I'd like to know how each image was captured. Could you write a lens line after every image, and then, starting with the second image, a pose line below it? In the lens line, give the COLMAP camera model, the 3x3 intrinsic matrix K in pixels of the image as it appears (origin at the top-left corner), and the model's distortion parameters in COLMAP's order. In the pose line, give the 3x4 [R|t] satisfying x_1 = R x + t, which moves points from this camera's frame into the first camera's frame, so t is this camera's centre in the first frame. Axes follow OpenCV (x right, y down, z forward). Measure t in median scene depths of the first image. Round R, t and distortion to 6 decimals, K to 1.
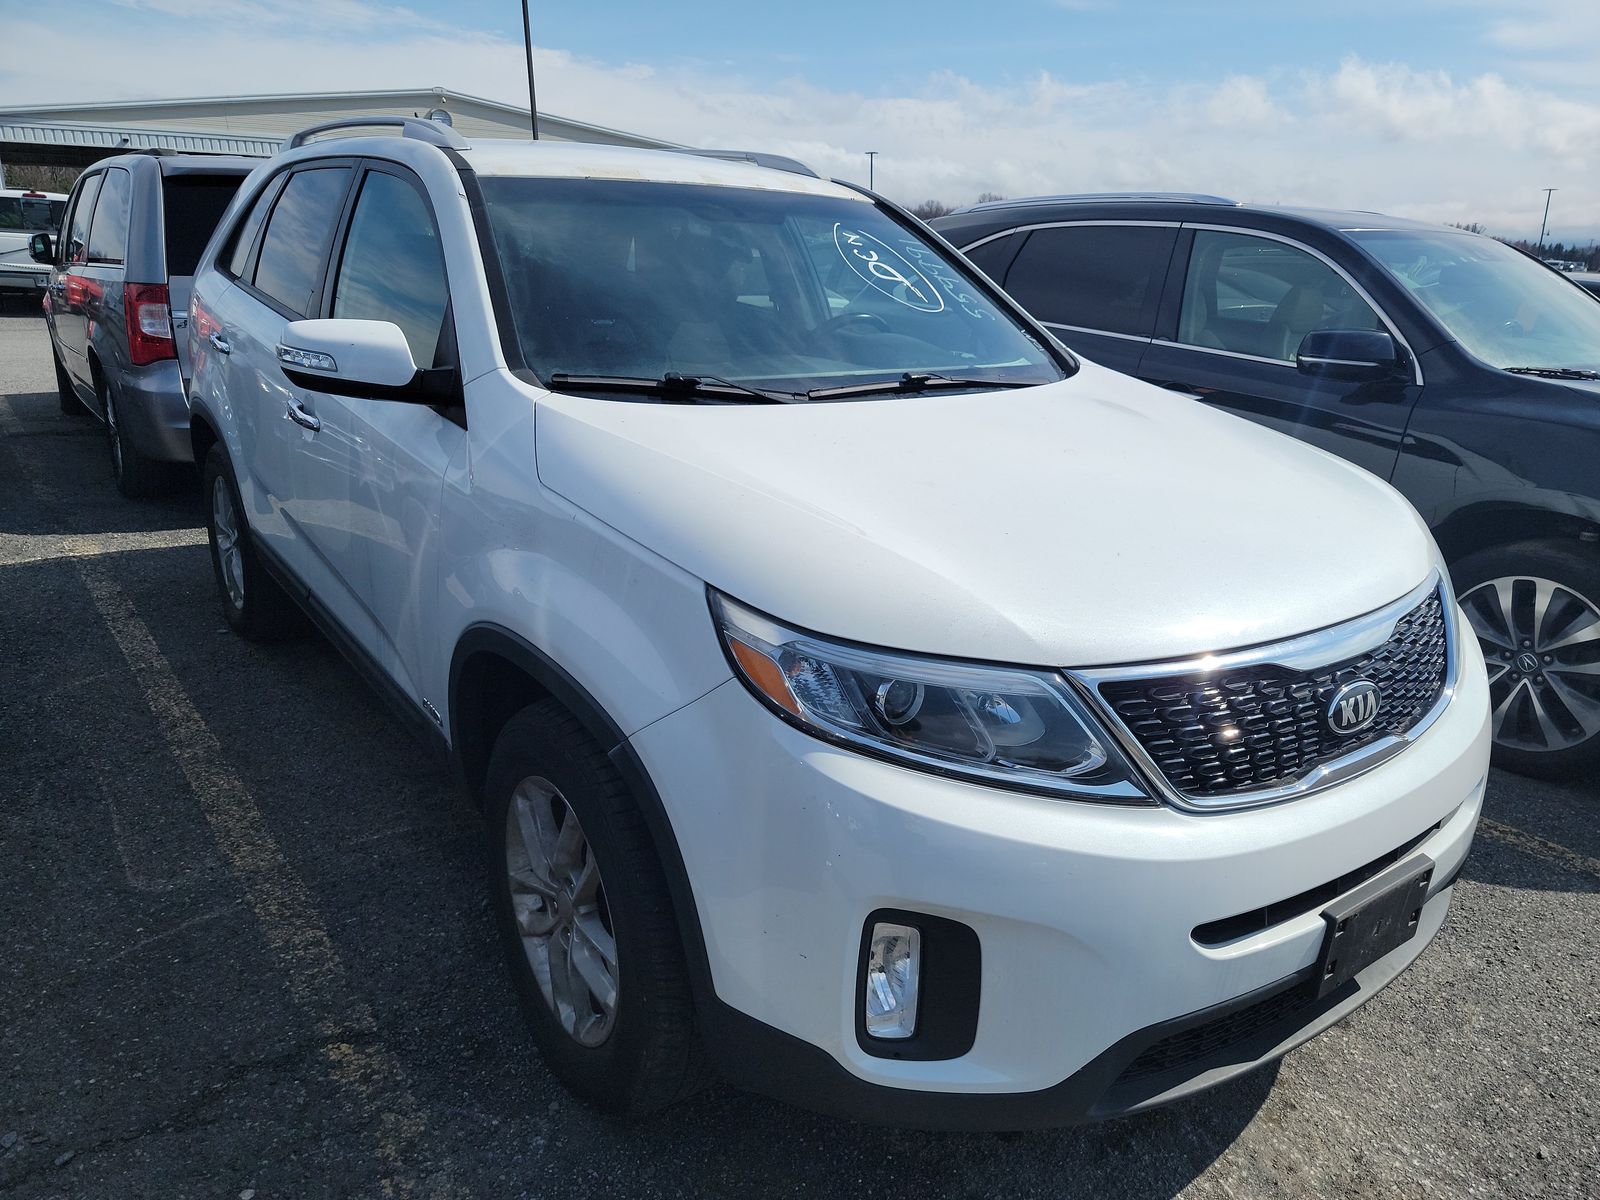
lens RADIAL K [[1124.5, 0, 800.0], [0, 1124.5, 600.0], [0, 0, 1]] dist [0.031810, -0.033726]
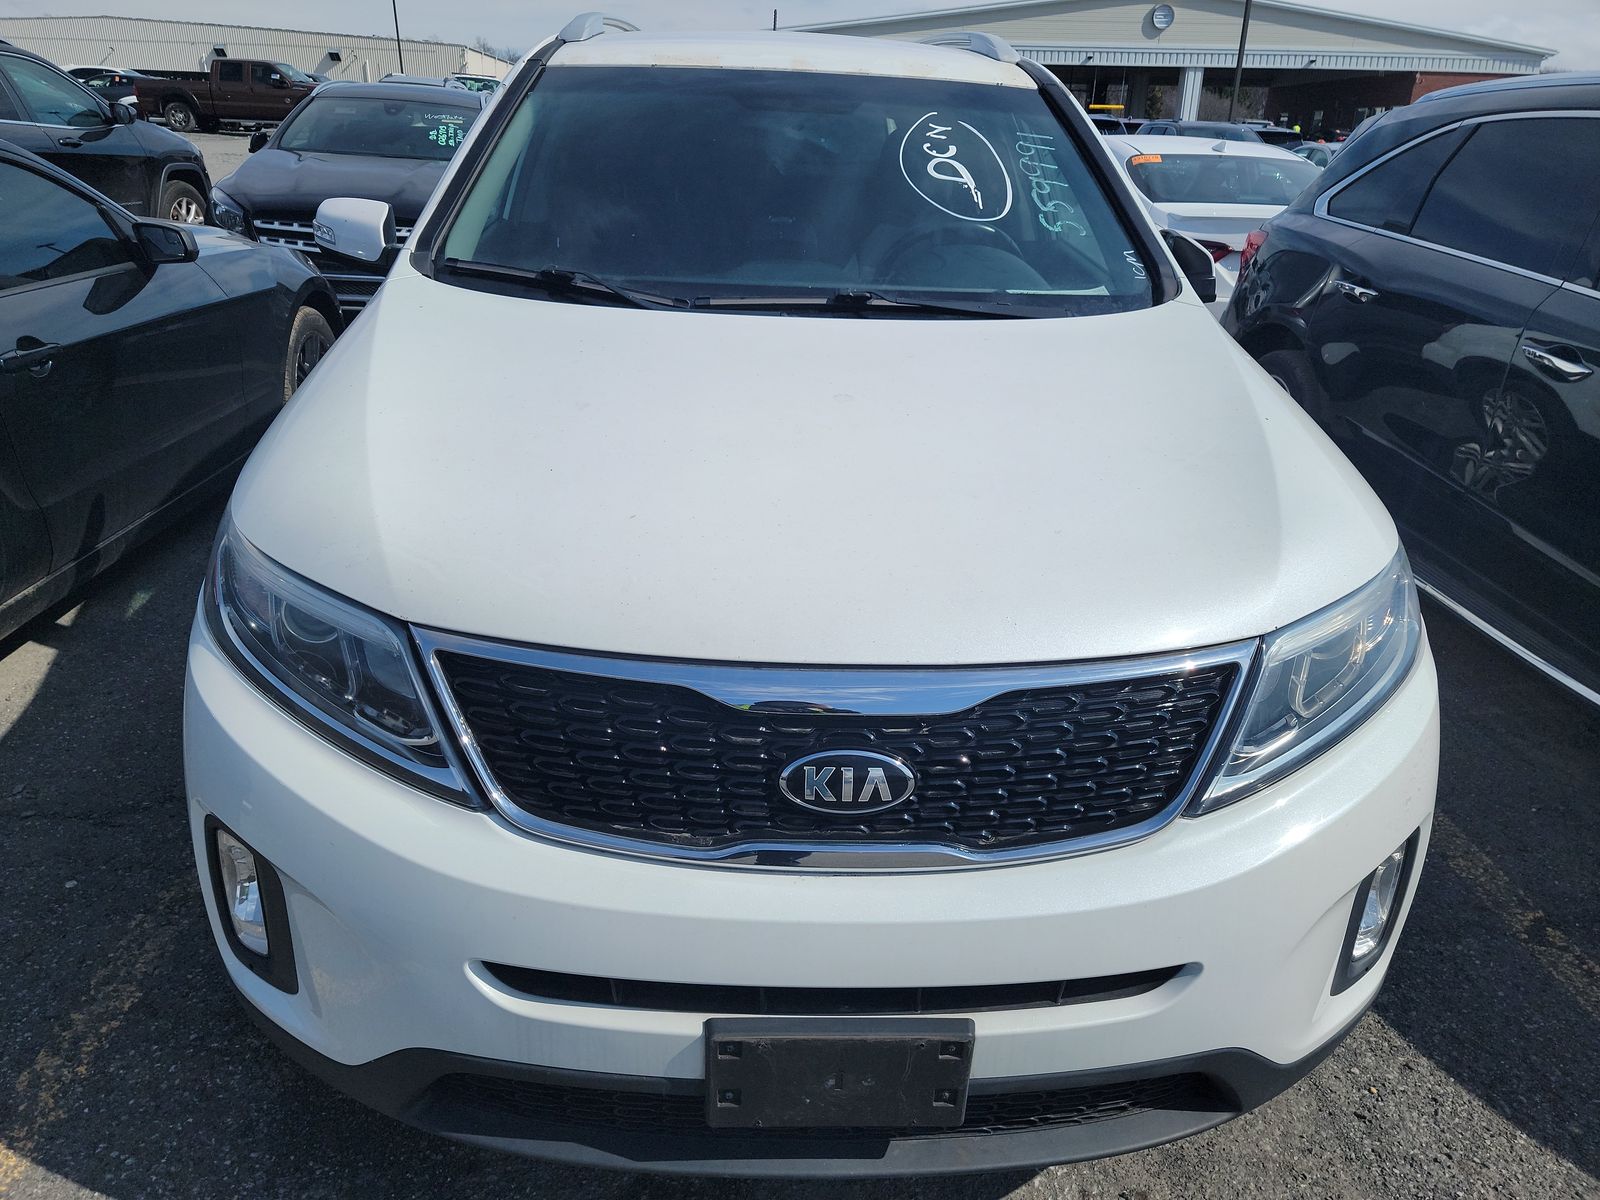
lens RADIAL K [[1124.5, 0, 800.0], [0, 1124.5, 600.0], [0, 0, 1]] dist [0.031810, -0.033726]
pose [[0.823069, 0.222605, -0.522499, 0.634692], [-0.181606, 0.974841, 0.129245, -0.084720], [0.538124, -0.011489, 0.842787, 0.289244]]
